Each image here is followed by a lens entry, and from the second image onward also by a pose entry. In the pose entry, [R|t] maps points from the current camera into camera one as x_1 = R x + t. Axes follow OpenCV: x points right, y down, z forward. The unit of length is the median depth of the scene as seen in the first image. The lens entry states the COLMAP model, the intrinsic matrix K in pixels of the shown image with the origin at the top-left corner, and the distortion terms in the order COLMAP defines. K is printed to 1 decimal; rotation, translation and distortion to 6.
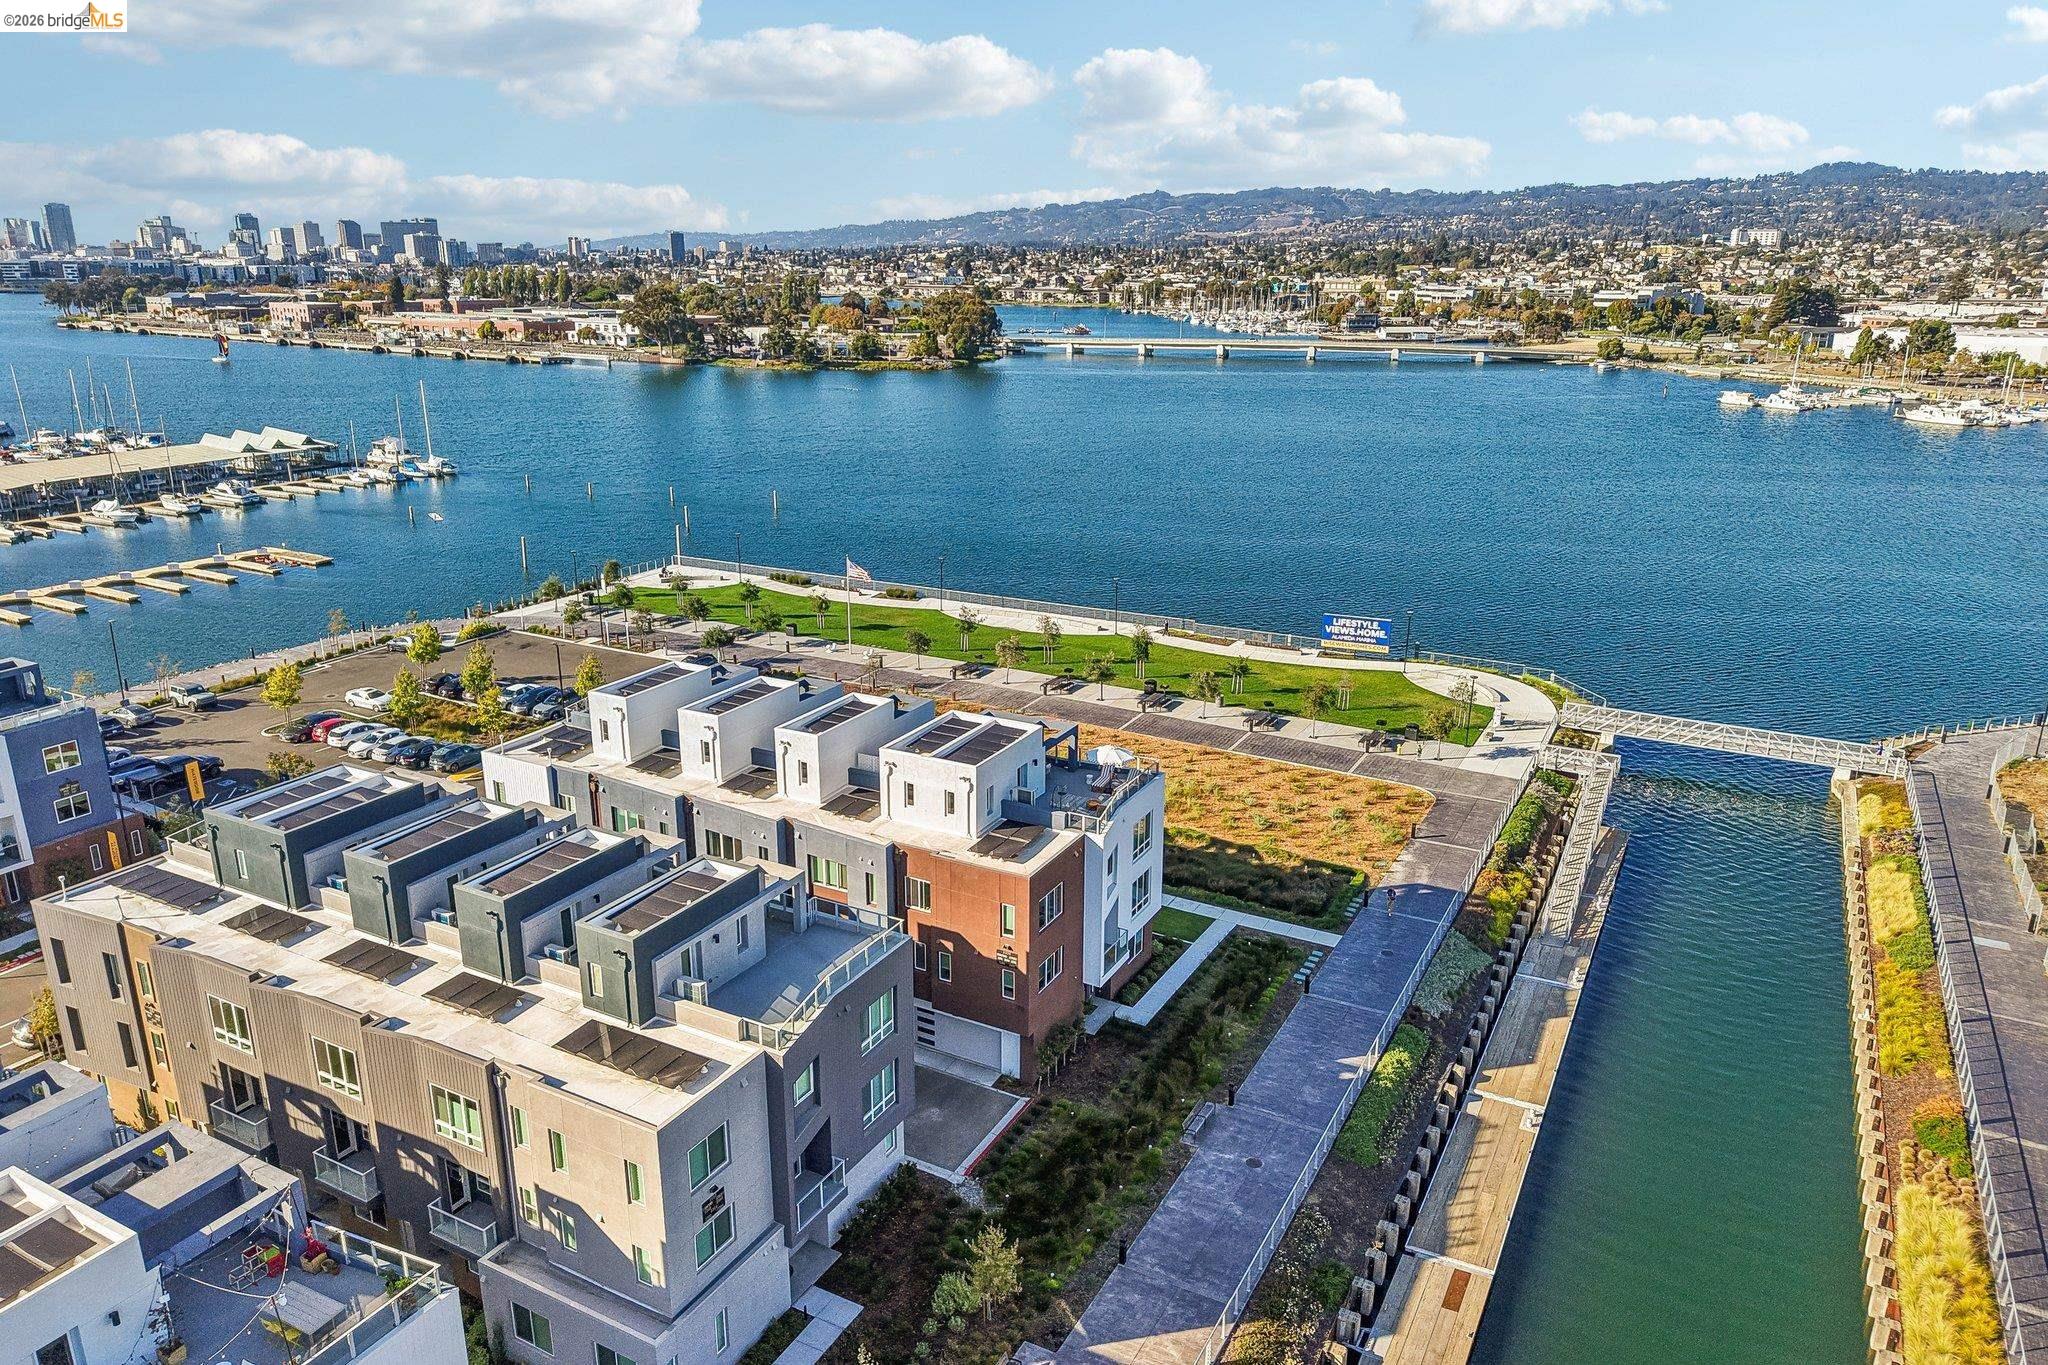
lens RADIAL K [[1393.6, 0, 1024.0], [0, 1393.6, 682.5], [0, 0, 1]] dist [0.014075, -0.004474]
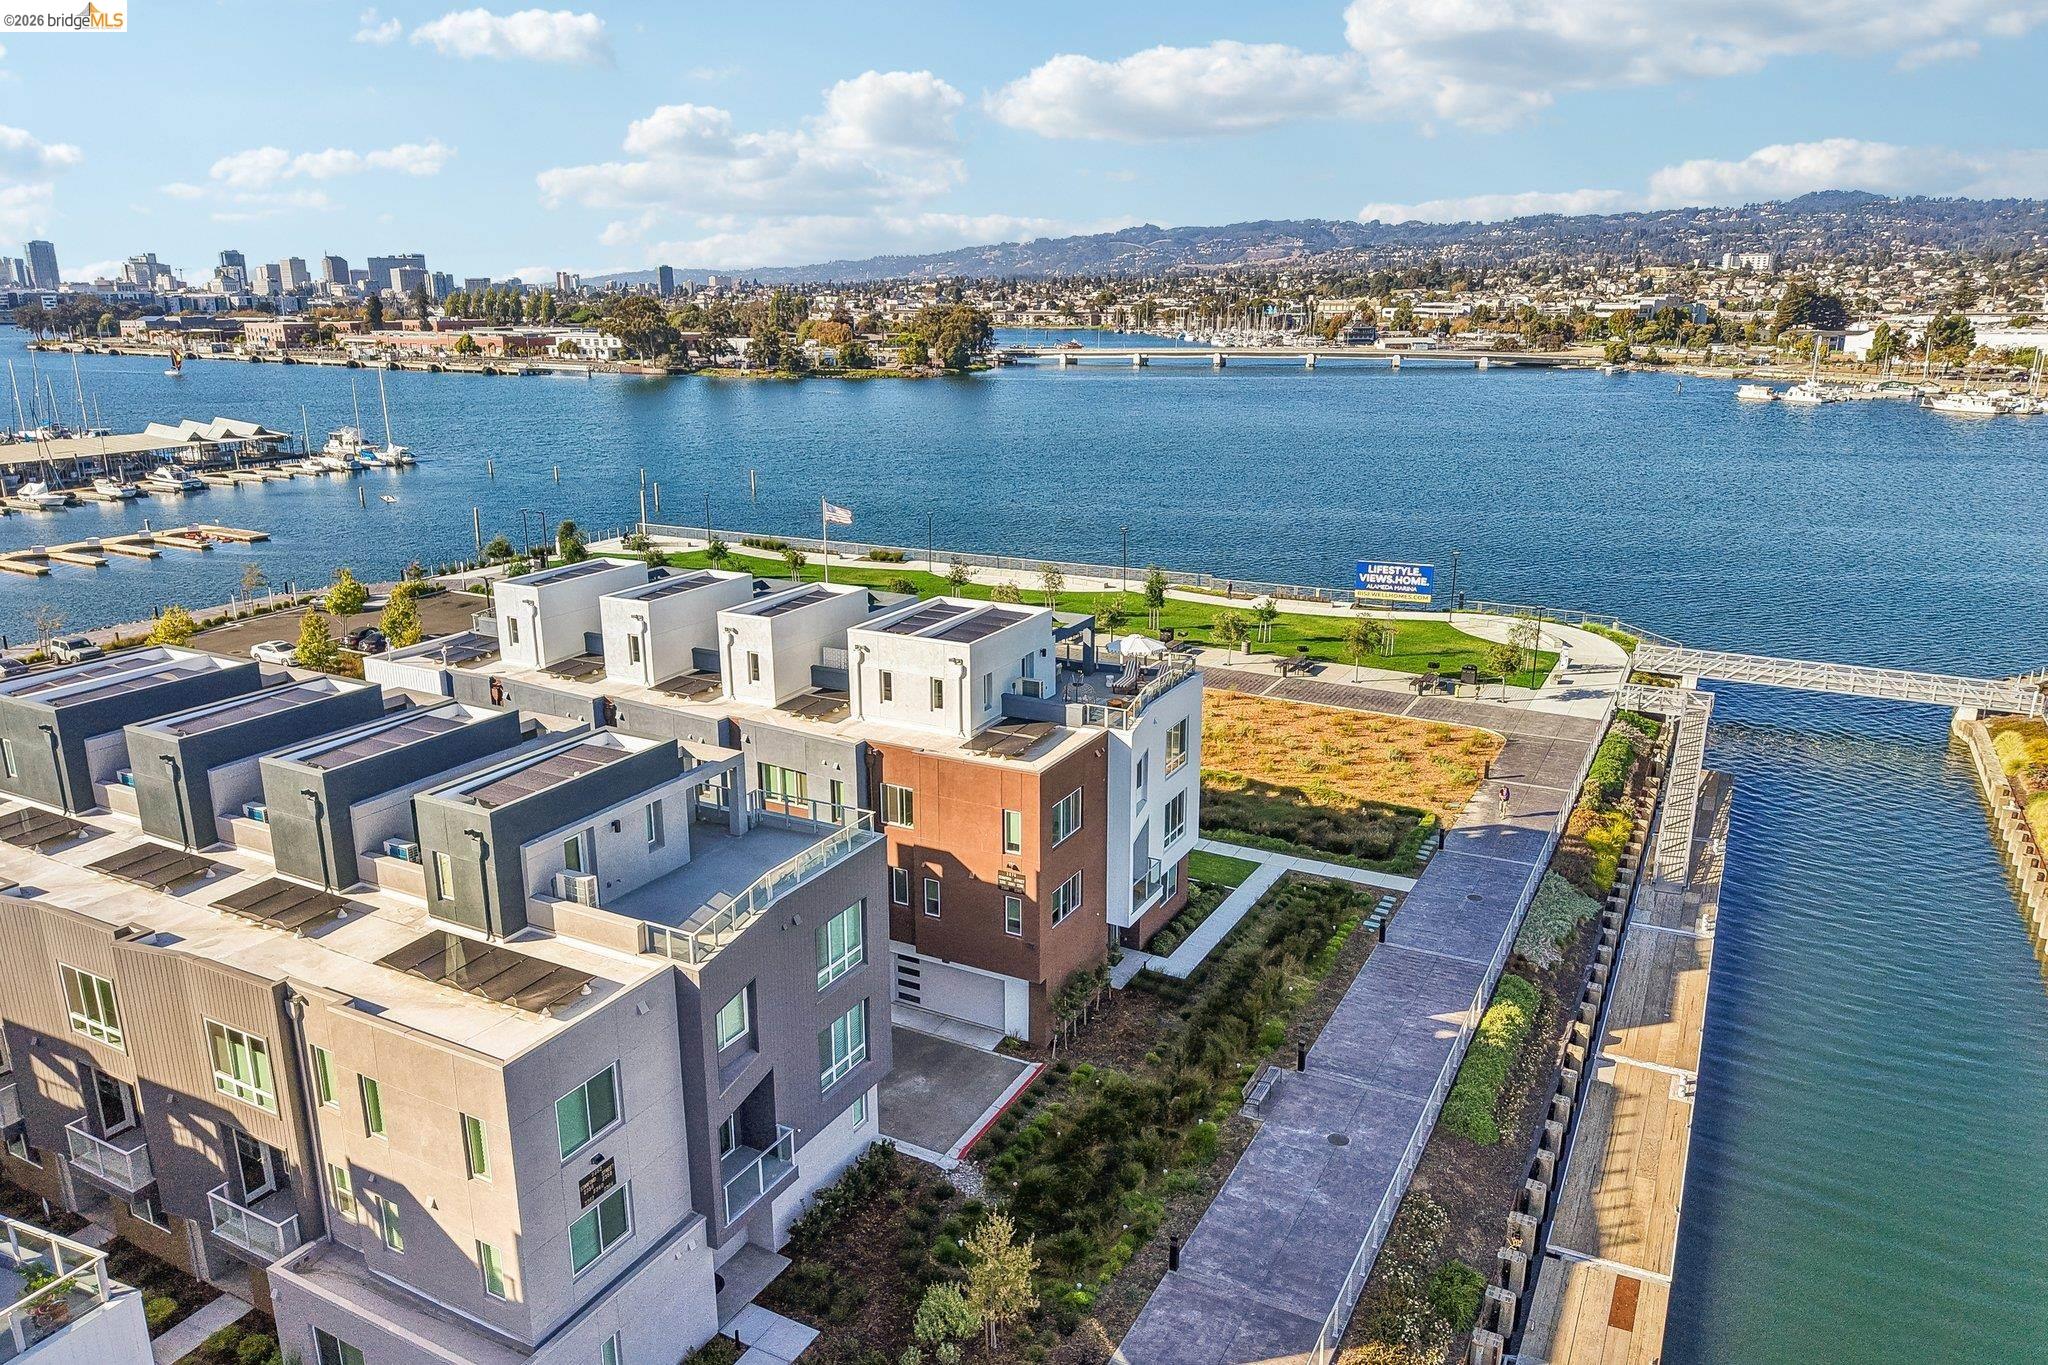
lens RADIAL K [[1403.3, 0, 1024.0], [0, 1403.3, 682.5], [0, 0, 1]] dist [0.009665, -0.001444]
pose [[0.999953, -0.008528, 0.004523, -0.003986], [0.008642, 0.999633, -0.025668, 0.054858], [-0.004303, 0.025706, 0.999660, 0.110655]]
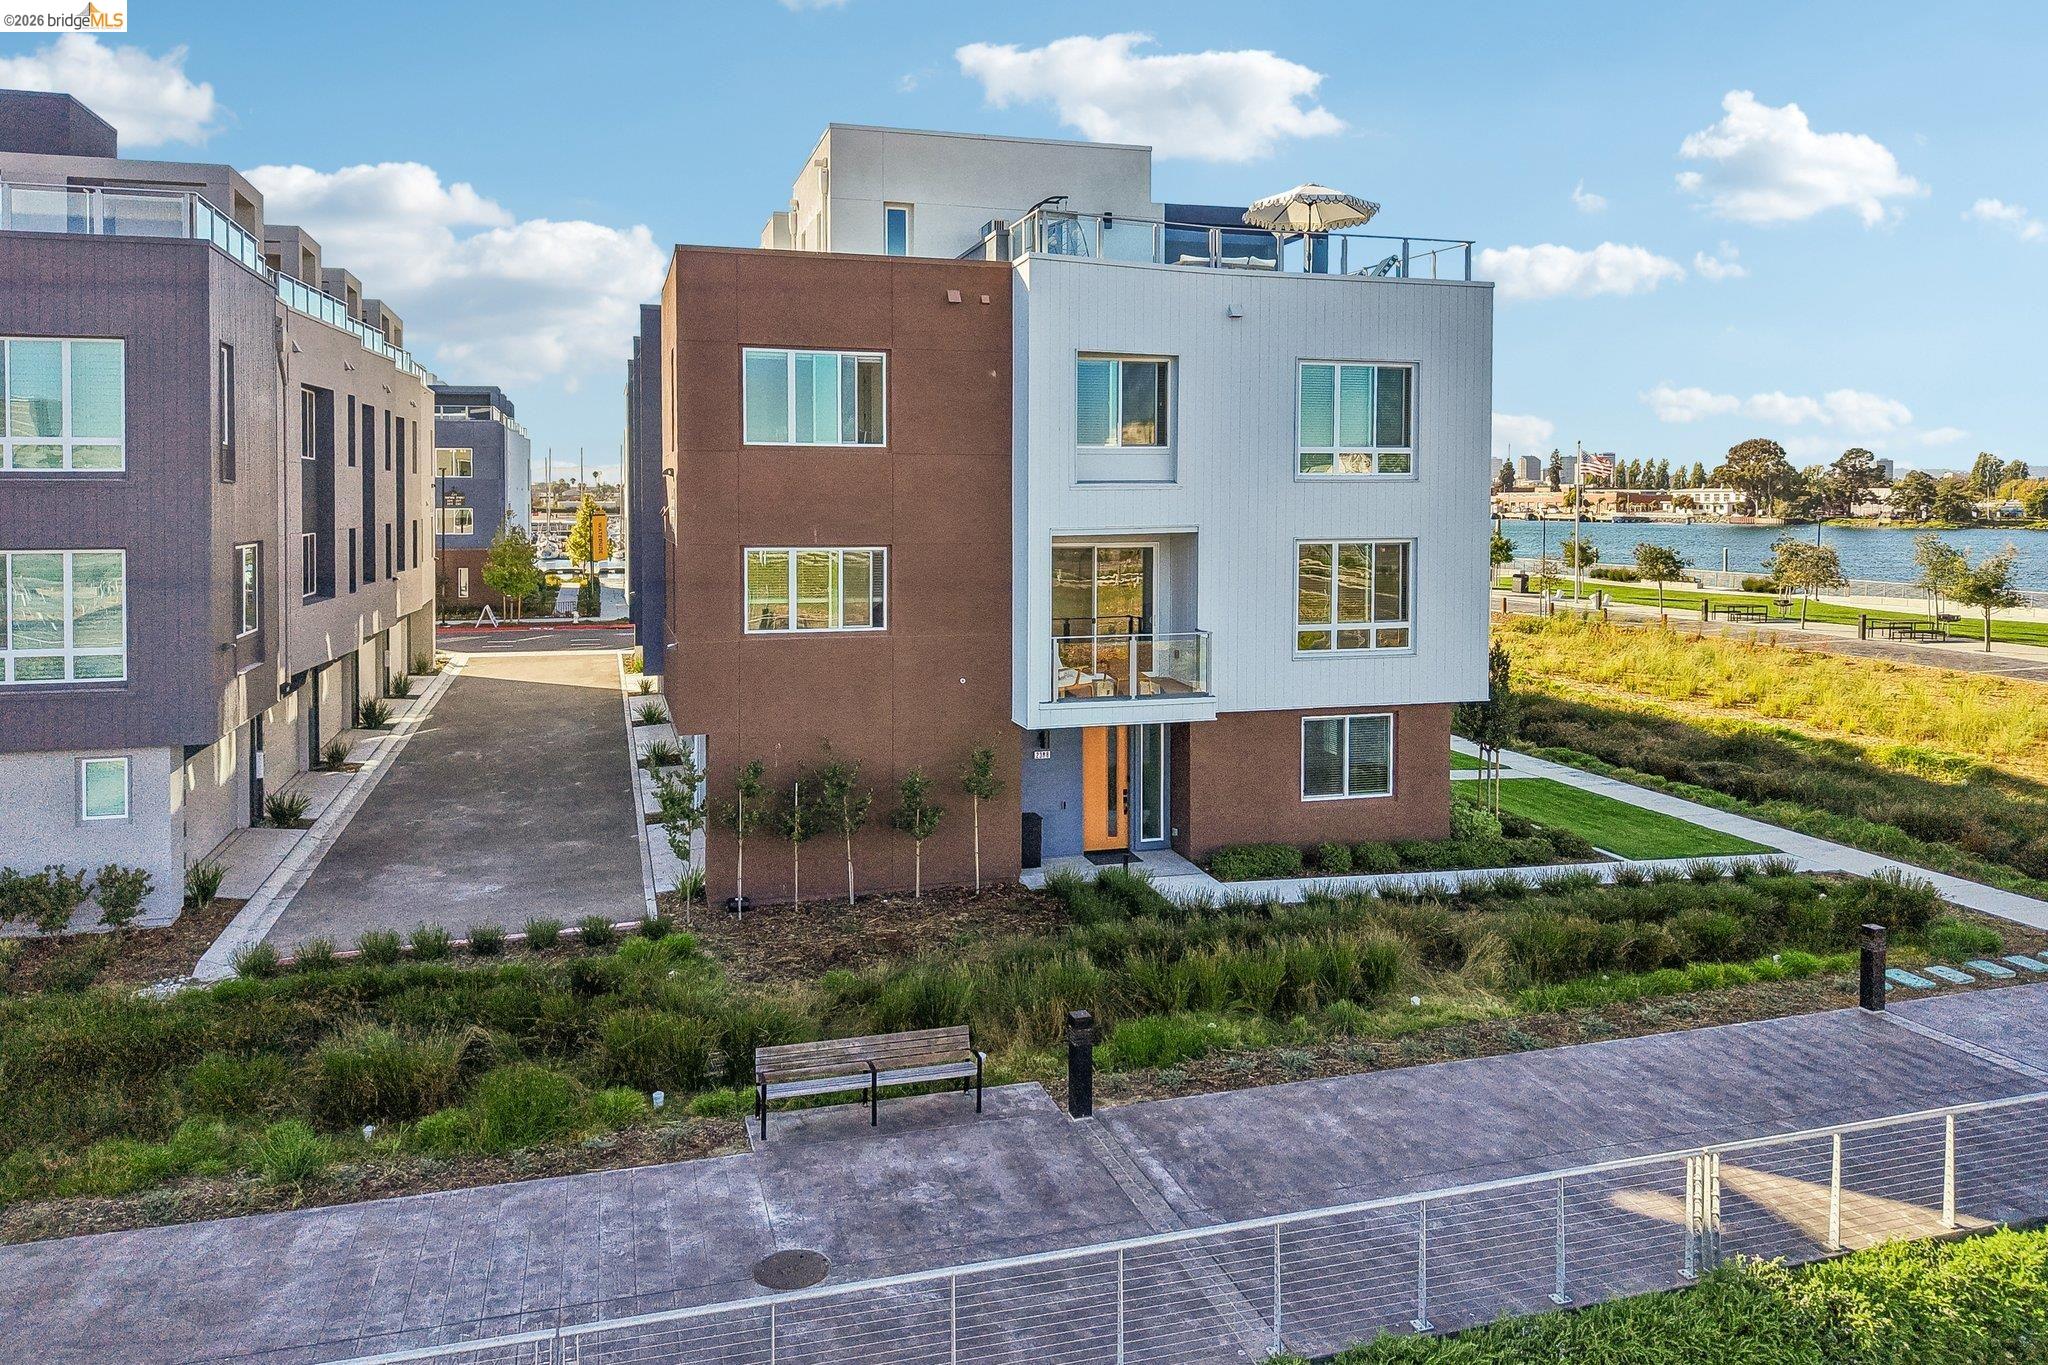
lens RADIAL K [[1437.0, 0, 1010.0], [0, 1437.0, 539.6], [0, 0, 1]] dist [-0.001141, -0.003167]
pose [[0.704616, 0.015207, -0.709426, 0.164489], [-0.204413, 0.961738, -0.182412, 0.131243], [0.679508, 0.273547, 0.680765, 0.410648]]
